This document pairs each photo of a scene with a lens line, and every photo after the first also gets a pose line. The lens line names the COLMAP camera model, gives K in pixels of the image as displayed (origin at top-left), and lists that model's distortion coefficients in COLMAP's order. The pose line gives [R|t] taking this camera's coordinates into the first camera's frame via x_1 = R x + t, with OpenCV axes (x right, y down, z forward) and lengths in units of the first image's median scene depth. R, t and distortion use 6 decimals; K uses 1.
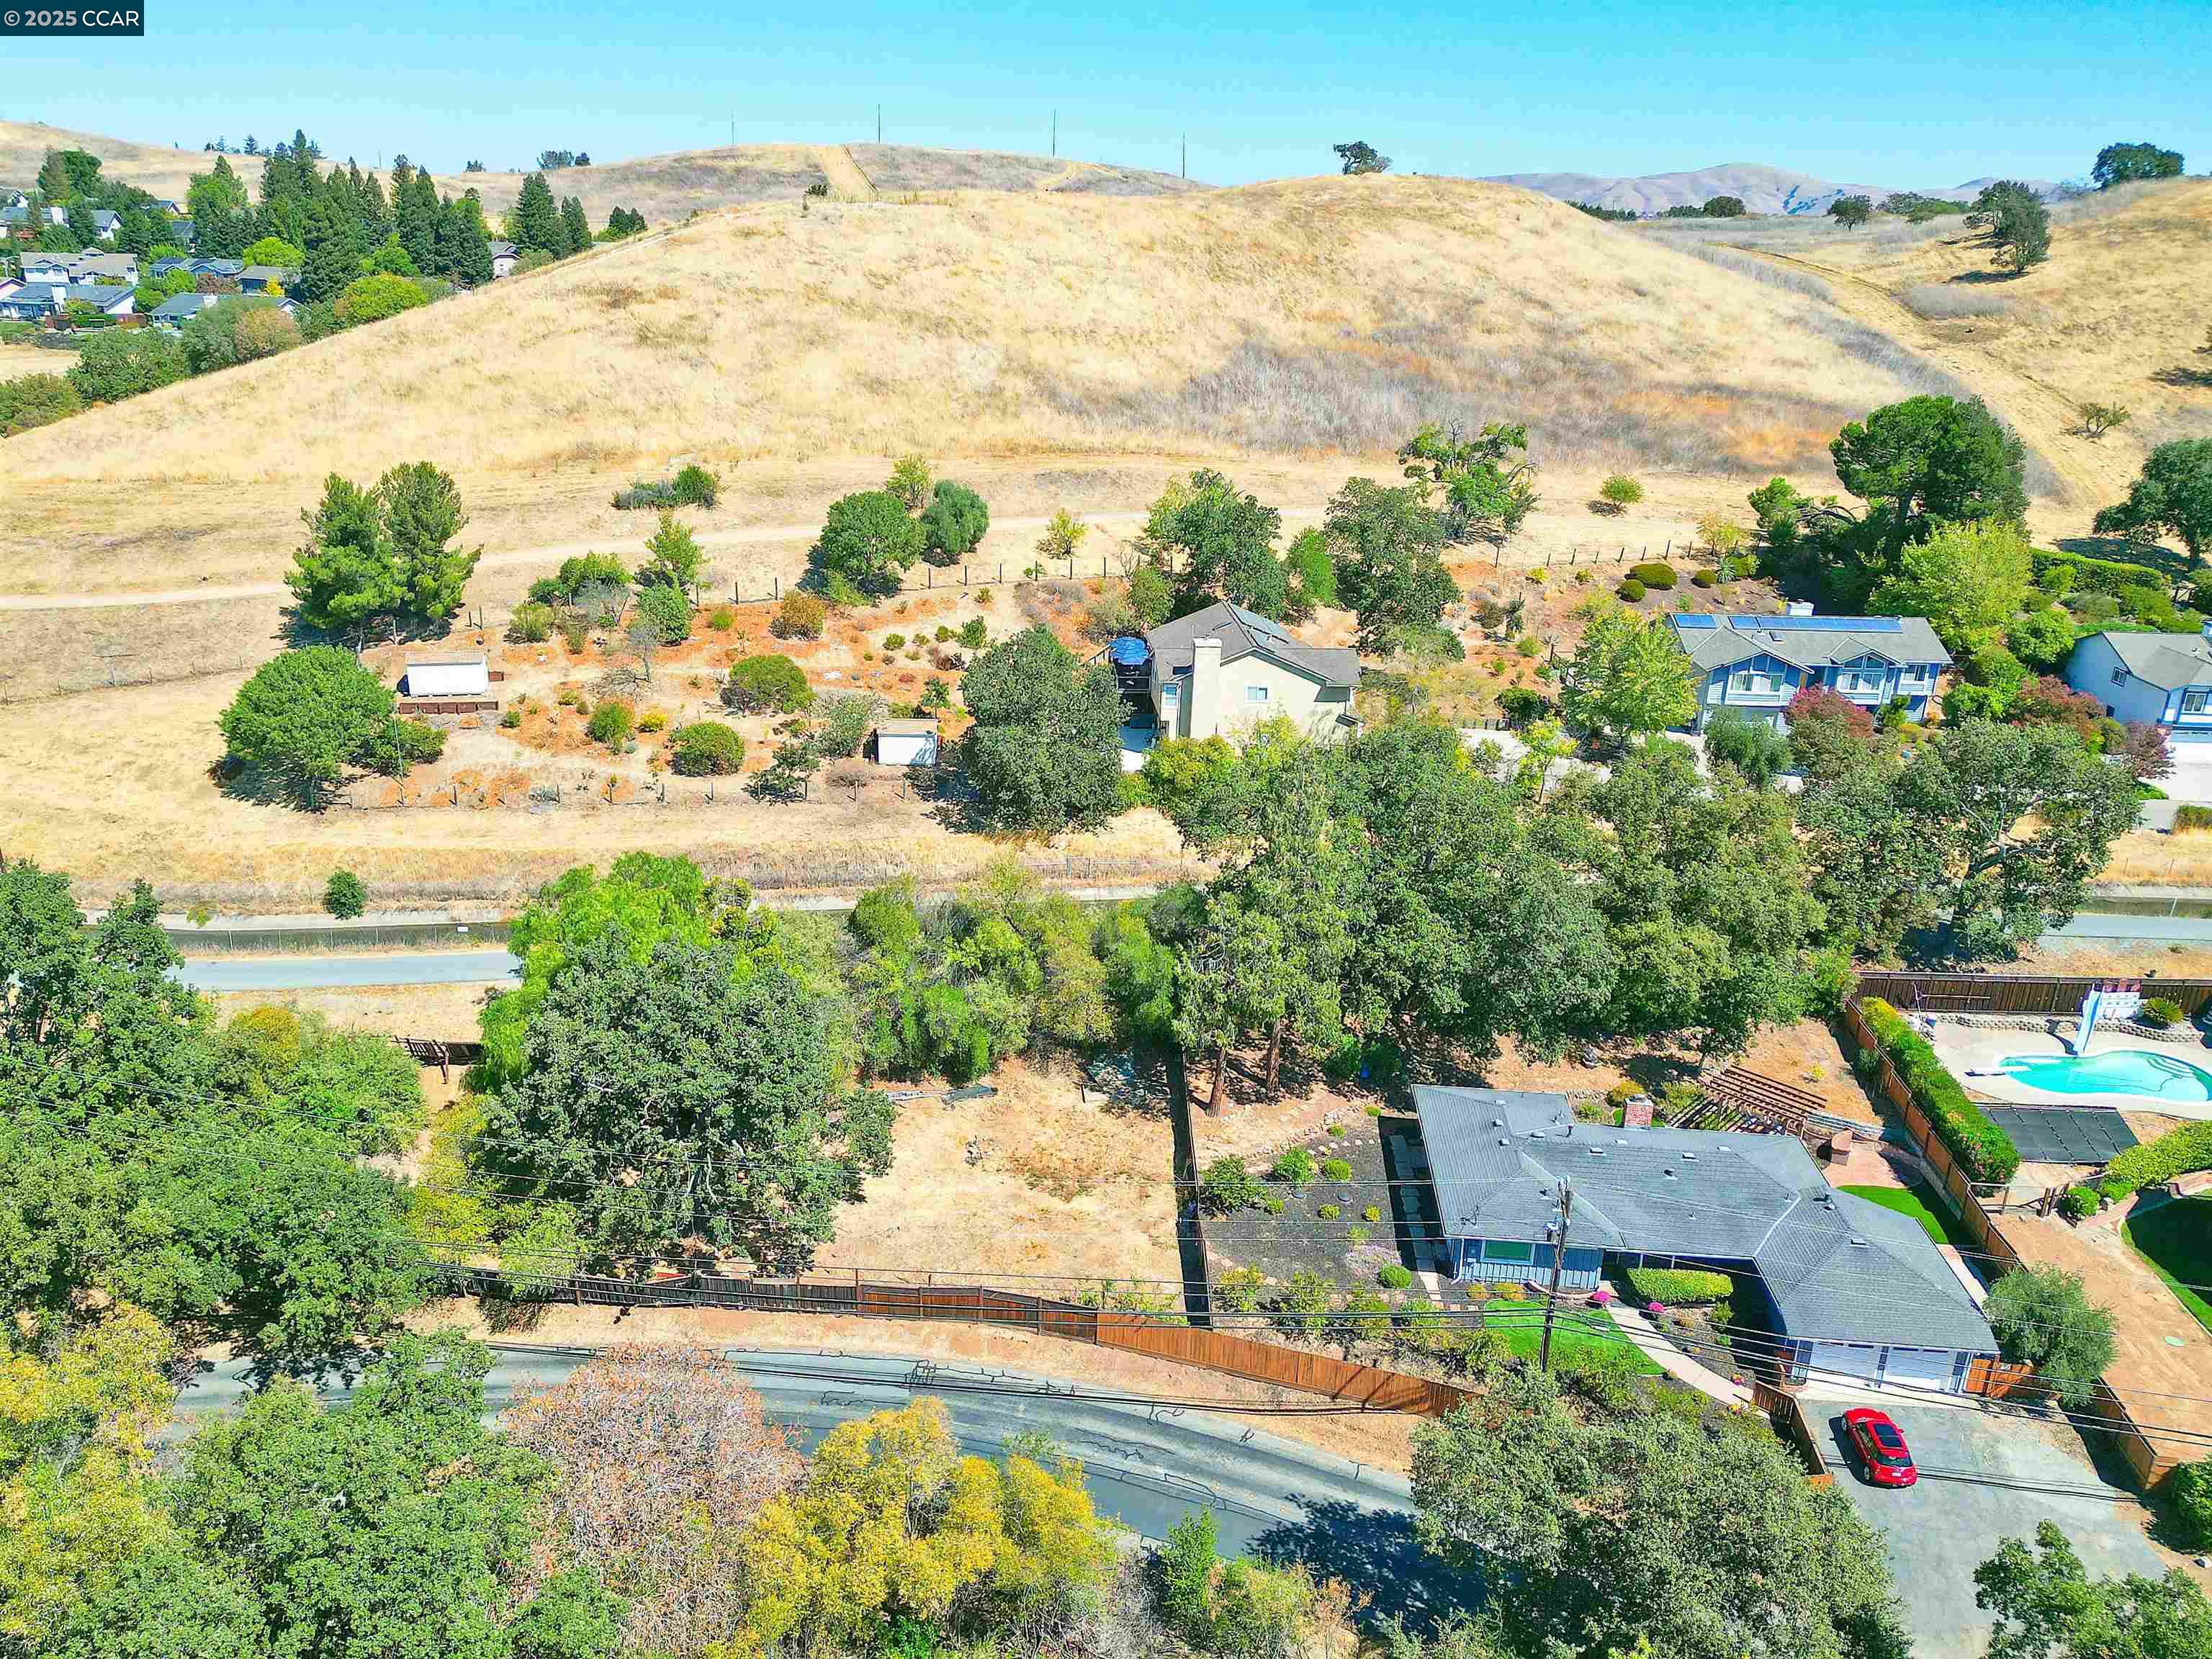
lens RADIAL K [[1550.5, 0, 1106.0], [0, 1550.5, 829.5], [0, 0, 1]] dist [0.074958, -0.077972]
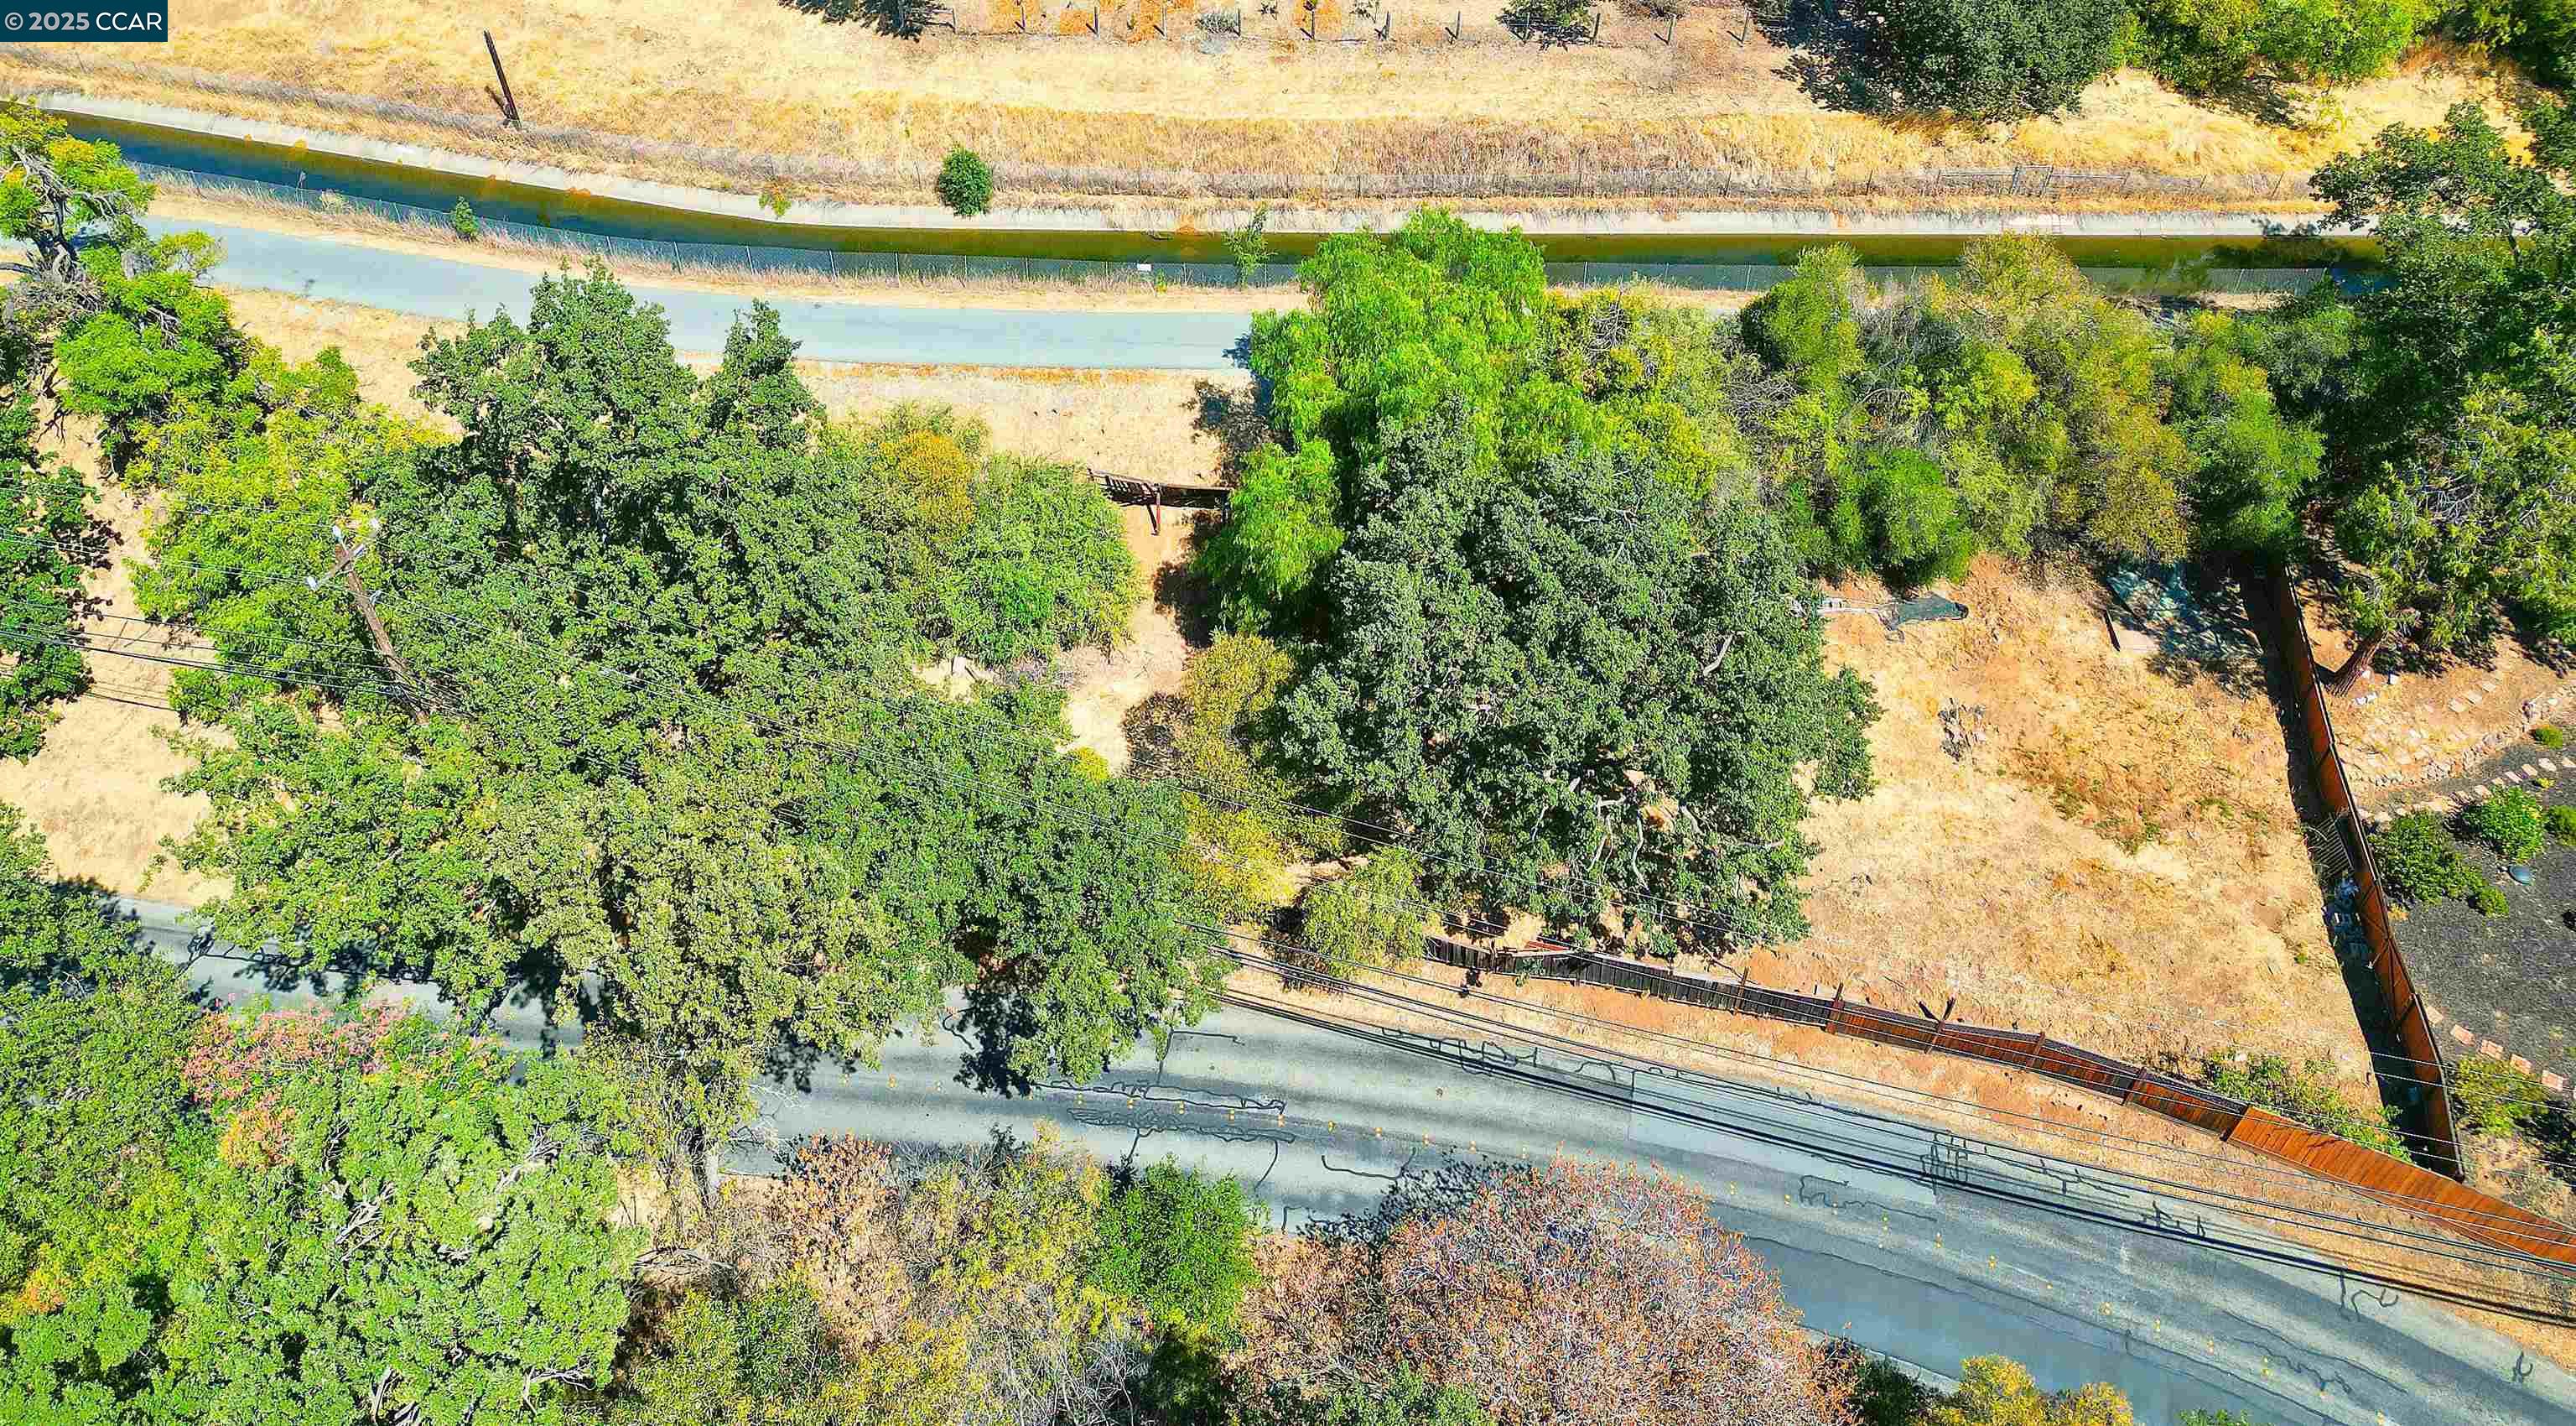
lens RADIAL K [[1771.0, 0, 1330.3], [0, 1771.0, 464.2], [0, 0, 1]] dist [0.078869, -0.076647]
pose [[0.985020, 0.086639, -0.149092, -0.226974], [-0.031289, 0.940063, 0.339562, -0.133205], [0.169575, -0.329810, 0.928692, 0.290686]]
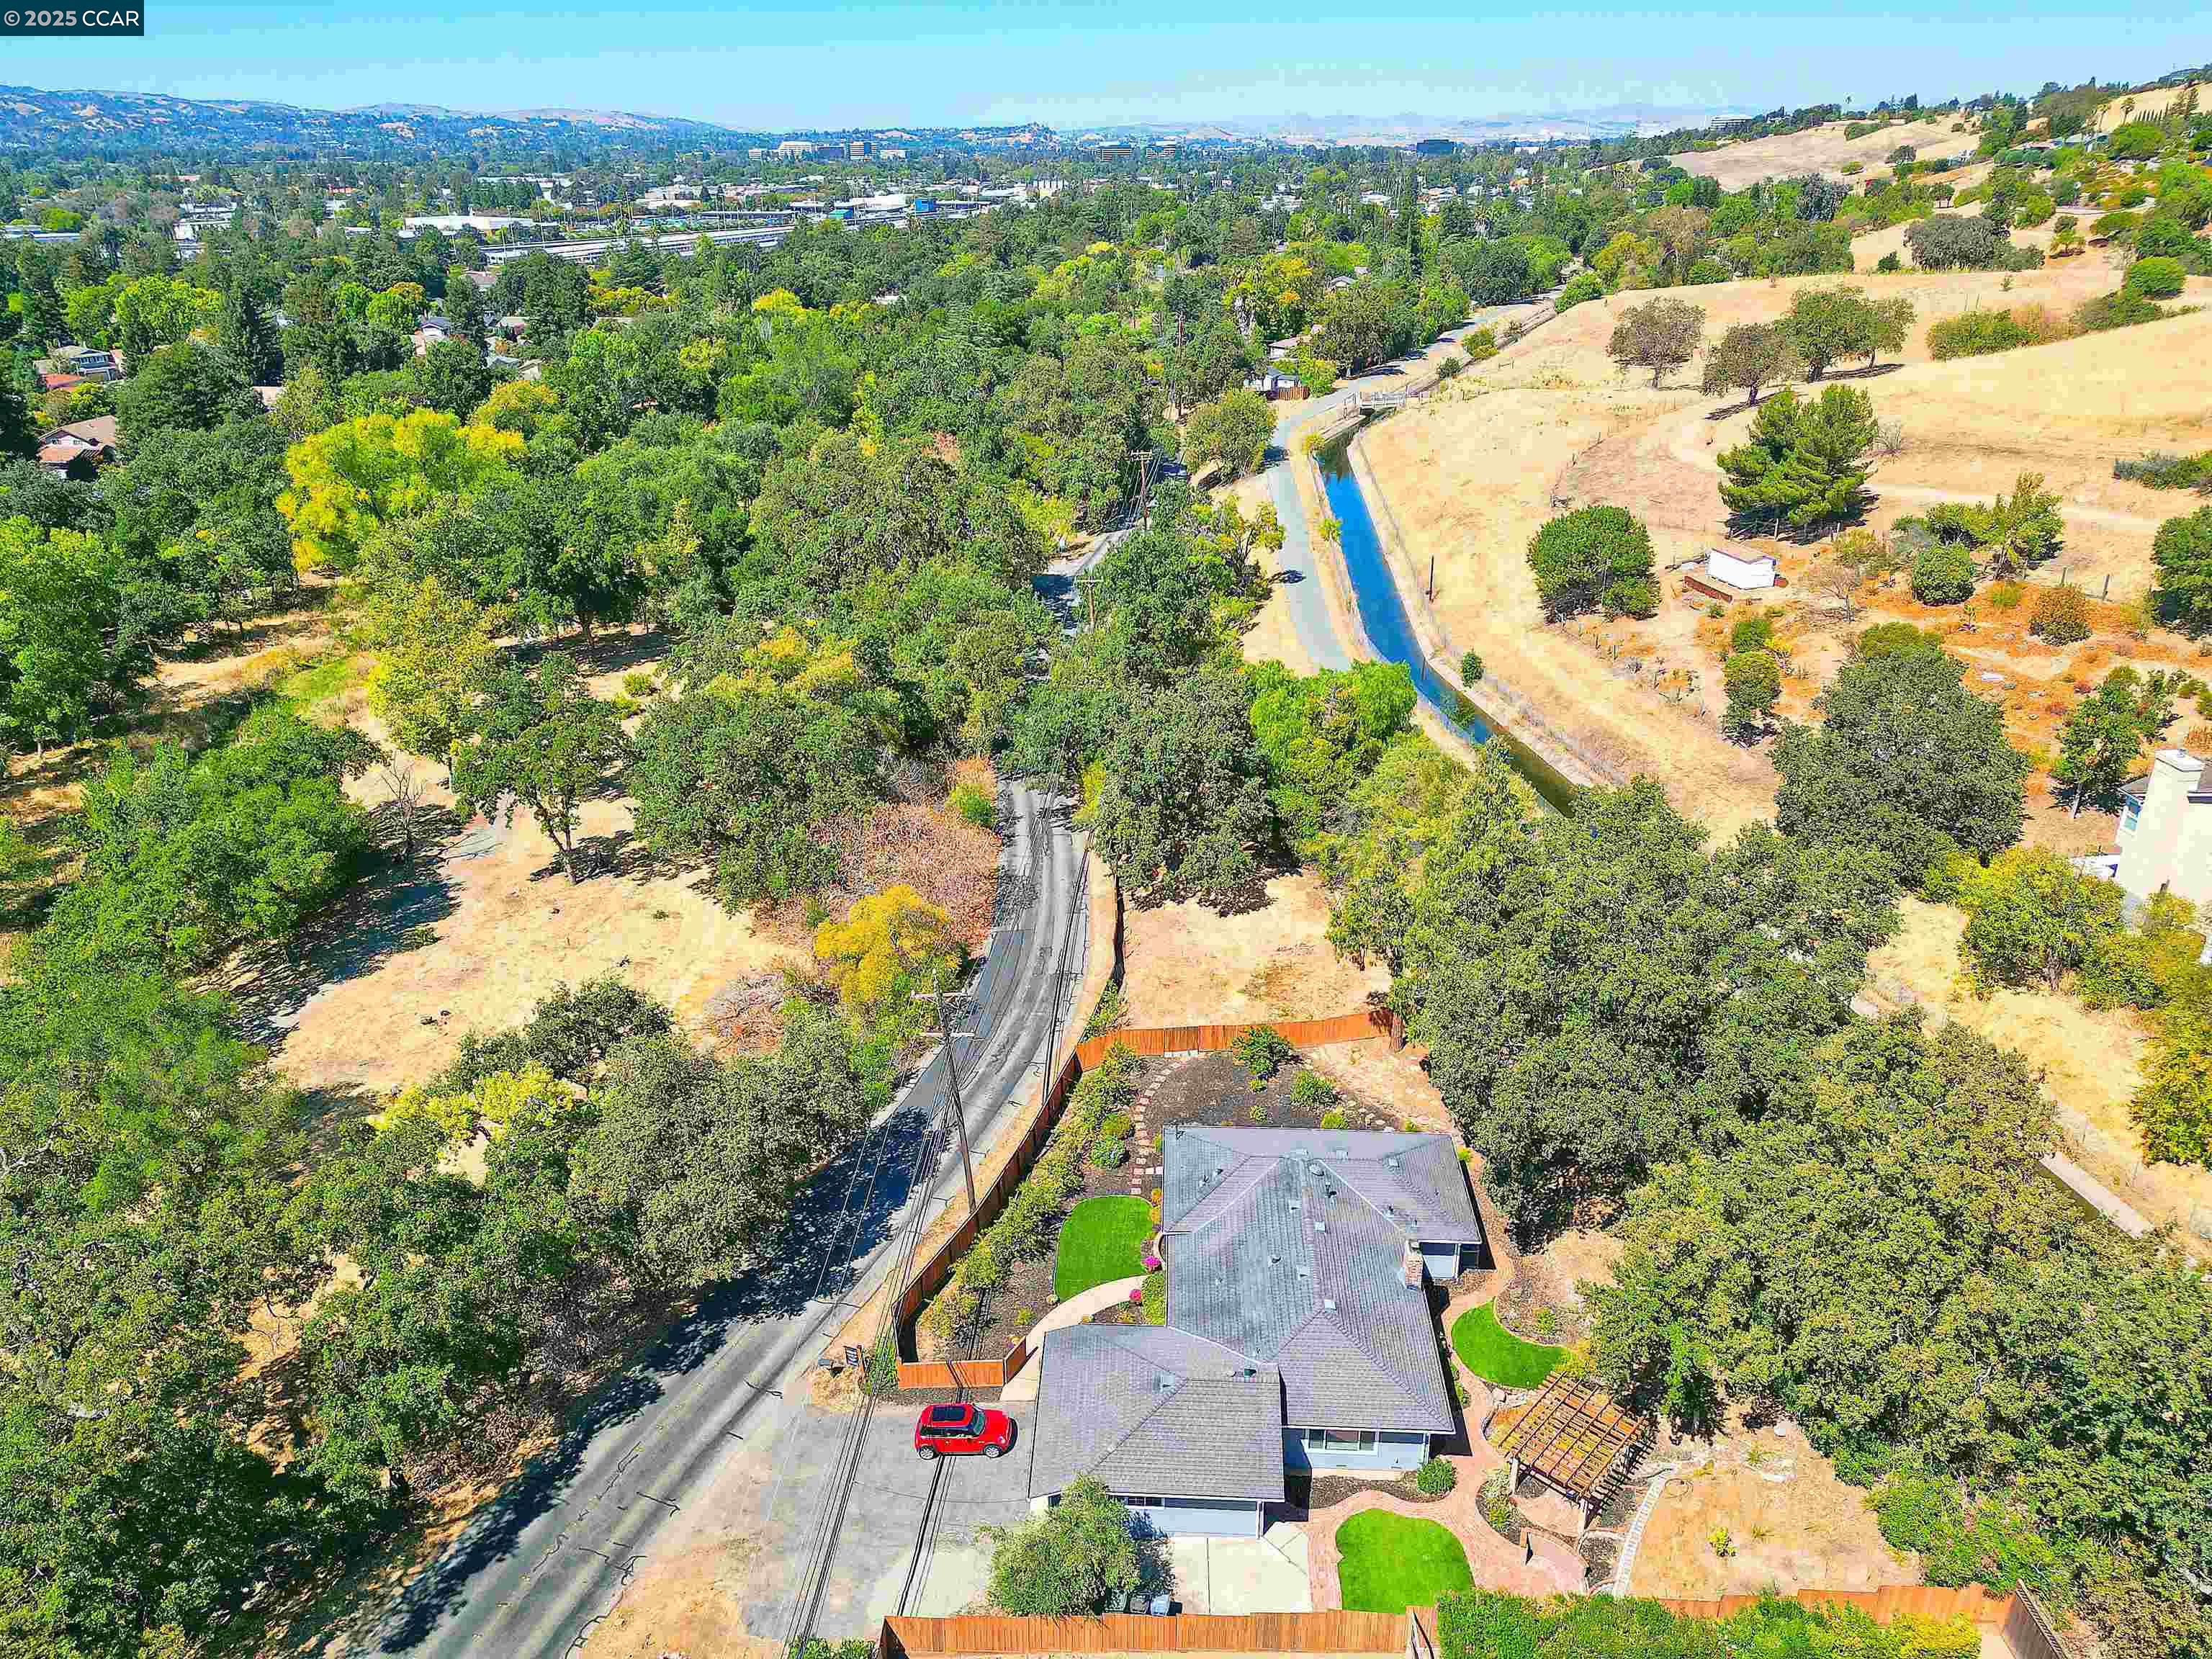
lens RADIAL K [[1550.5, 0, 1106.0], [0, 1550.5, 829.5], [0, 0, 1]] dist [0.074958, -0.077972]
pose [[0.027335, 0.377112, -0.925764, 0.952266], [-0.336974, 0.875380, 0.346638, -0.234108], [0.941117, 0.302483, 0.151006, 0.617985]]
